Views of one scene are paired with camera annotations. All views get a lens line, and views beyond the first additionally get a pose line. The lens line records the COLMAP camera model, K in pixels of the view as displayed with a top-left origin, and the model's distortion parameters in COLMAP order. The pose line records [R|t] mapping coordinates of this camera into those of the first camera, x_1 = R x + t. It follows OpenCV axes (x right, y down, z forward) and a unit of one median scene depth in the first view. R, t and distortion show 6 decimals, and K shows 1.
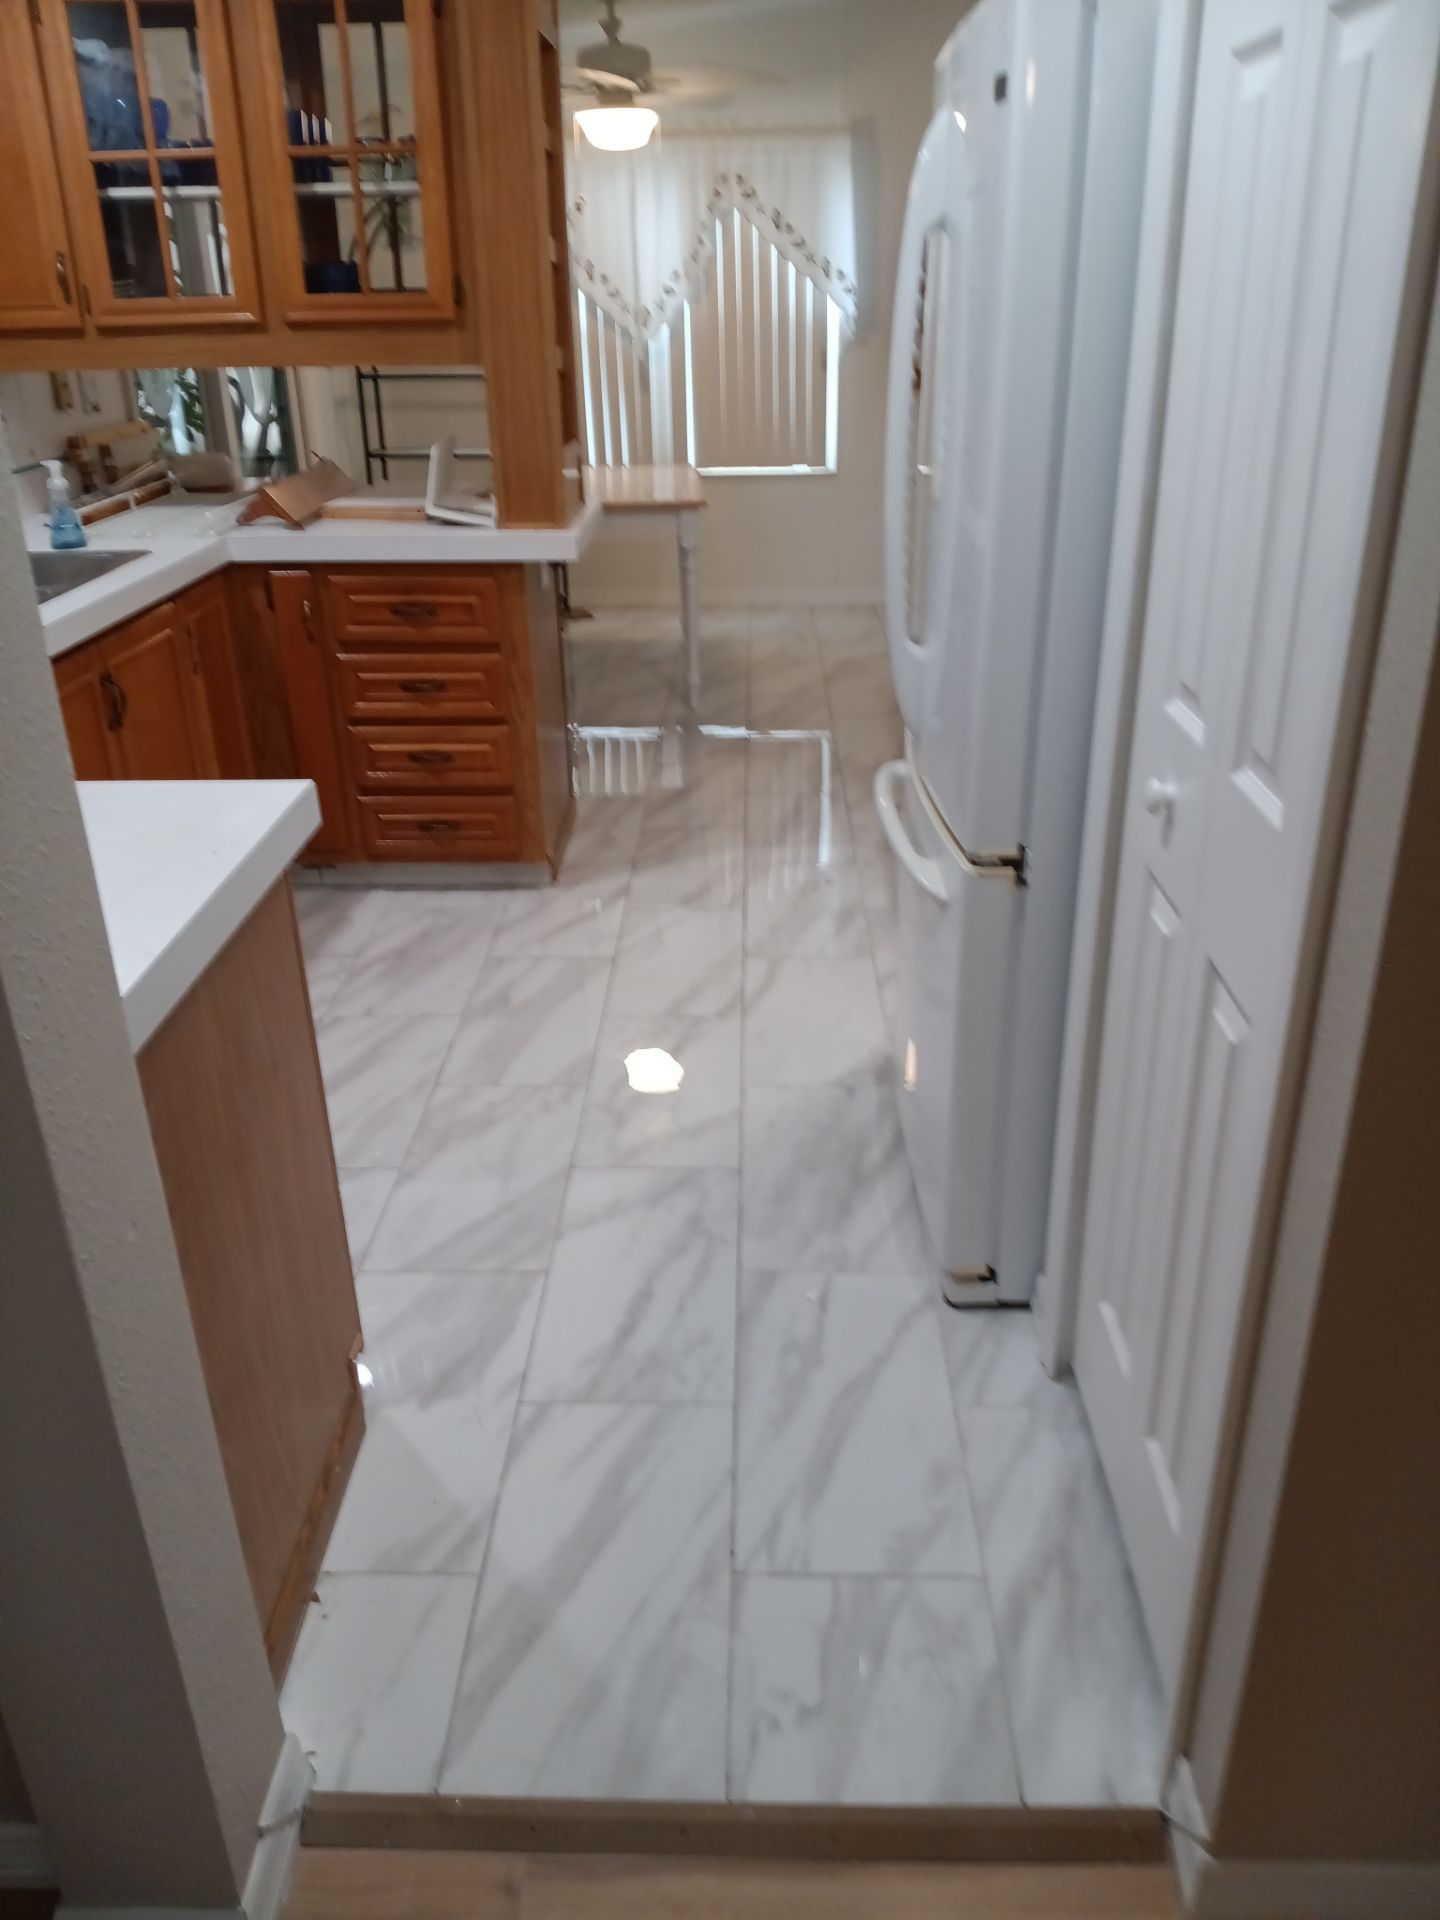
lens RADIAL K [[1502.9, 0, 720.2], [0, 1502.9, 954.8], [0, 0, 1]] dist [0.009450, -0.017109]
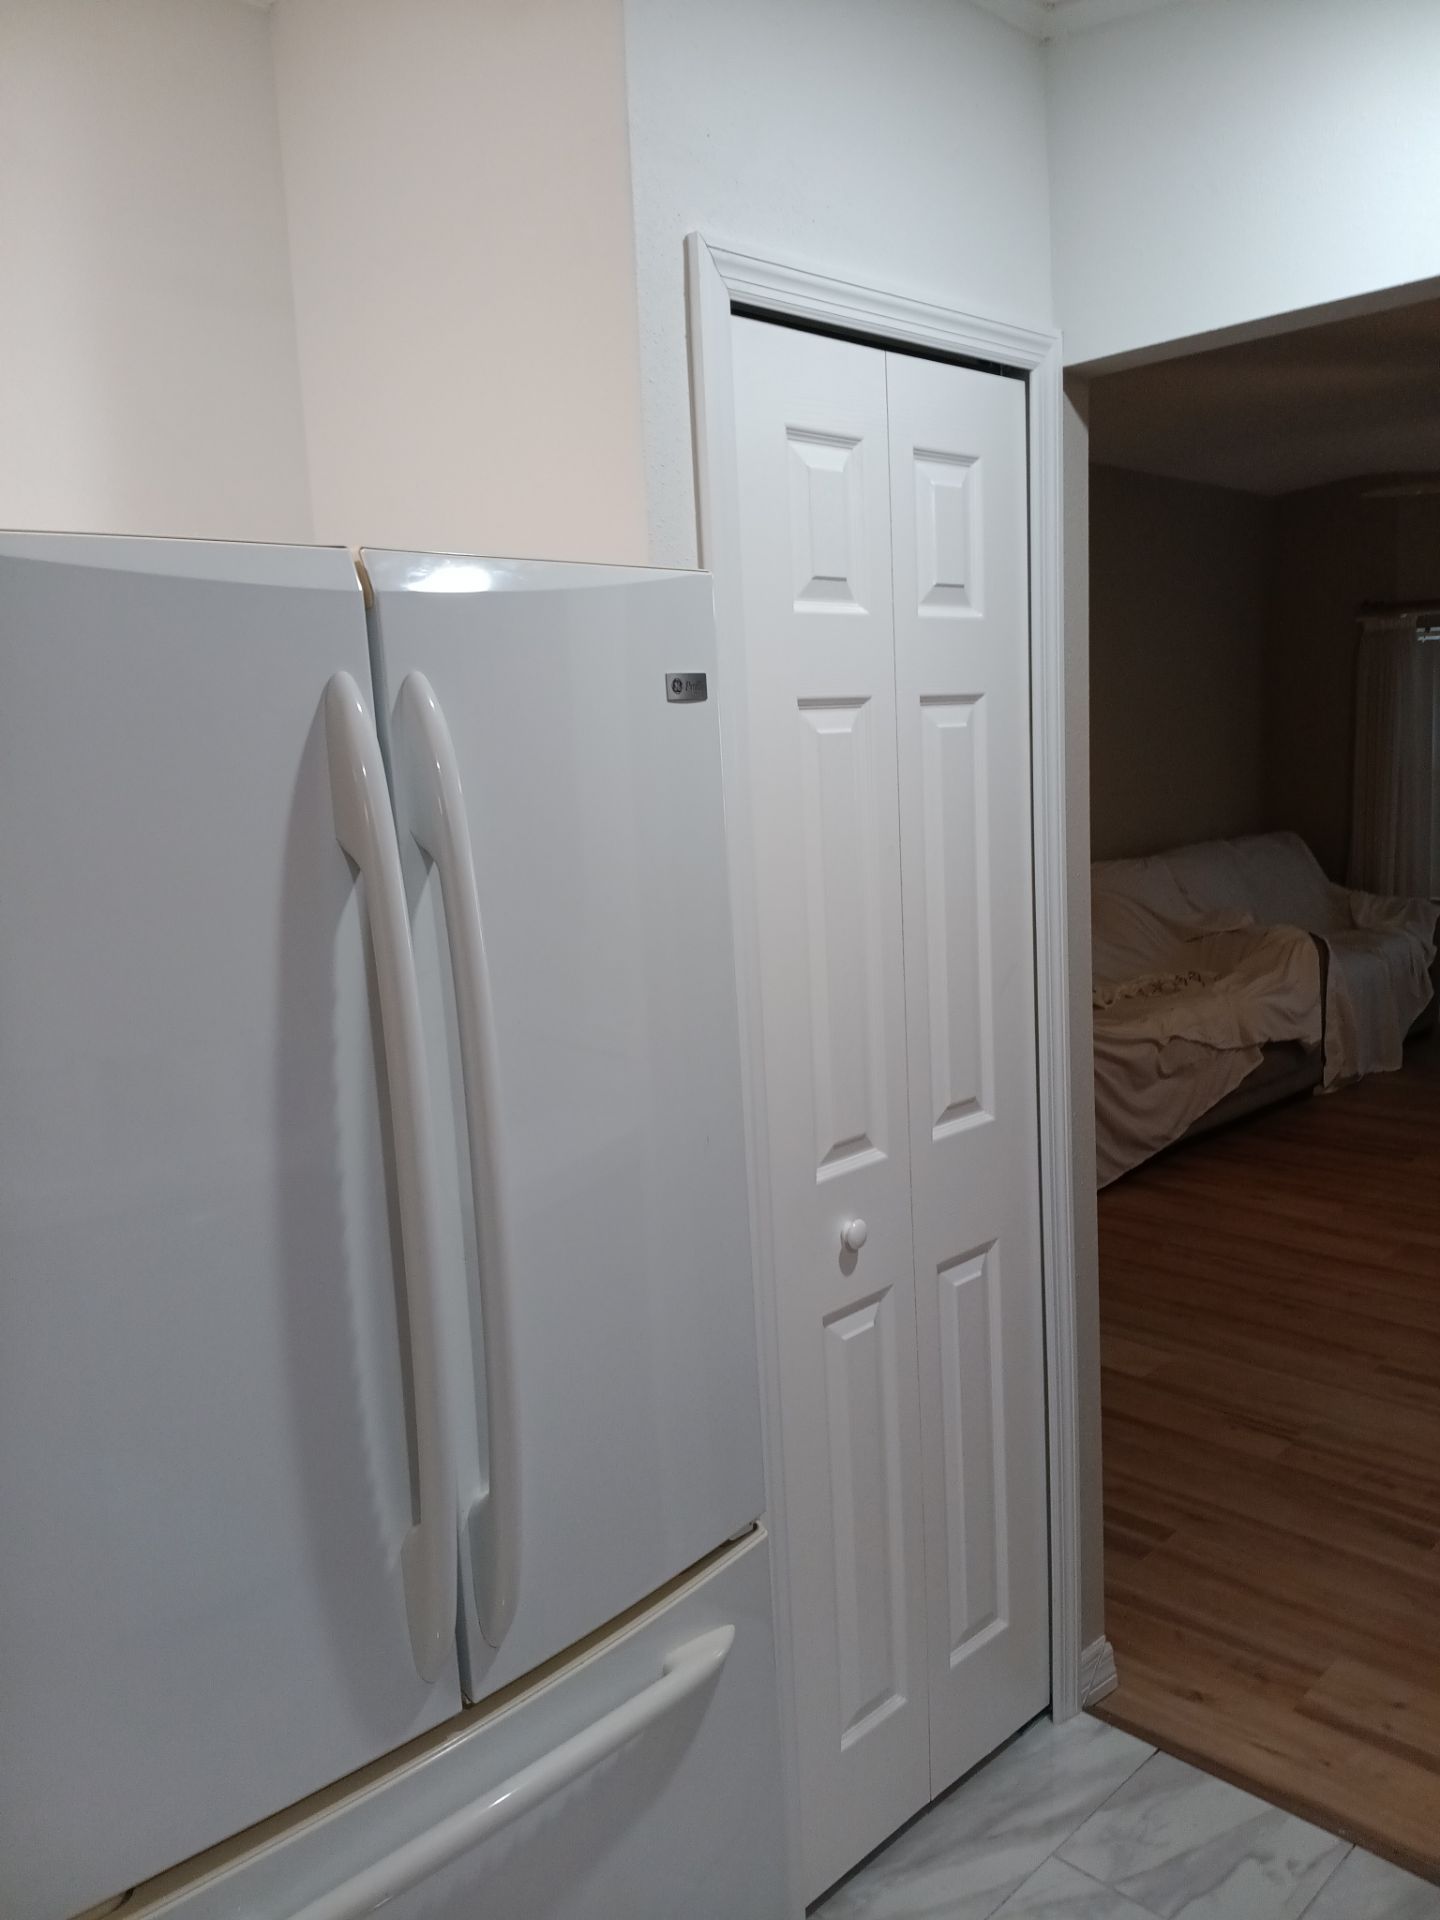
lens RADIAL K [[1502.9, 0, 733.7], [0, 1502.9, 967.8], [0, 0, 1]] dist [0.009450, -0.017109]
pose [[-0.724851, -0.064658, 0.685864, -0.109387], [0.327364, 0.843668, 0.425507, -0.202831], [-0.606154, 0.532957, -0.590367, 0.400168]]
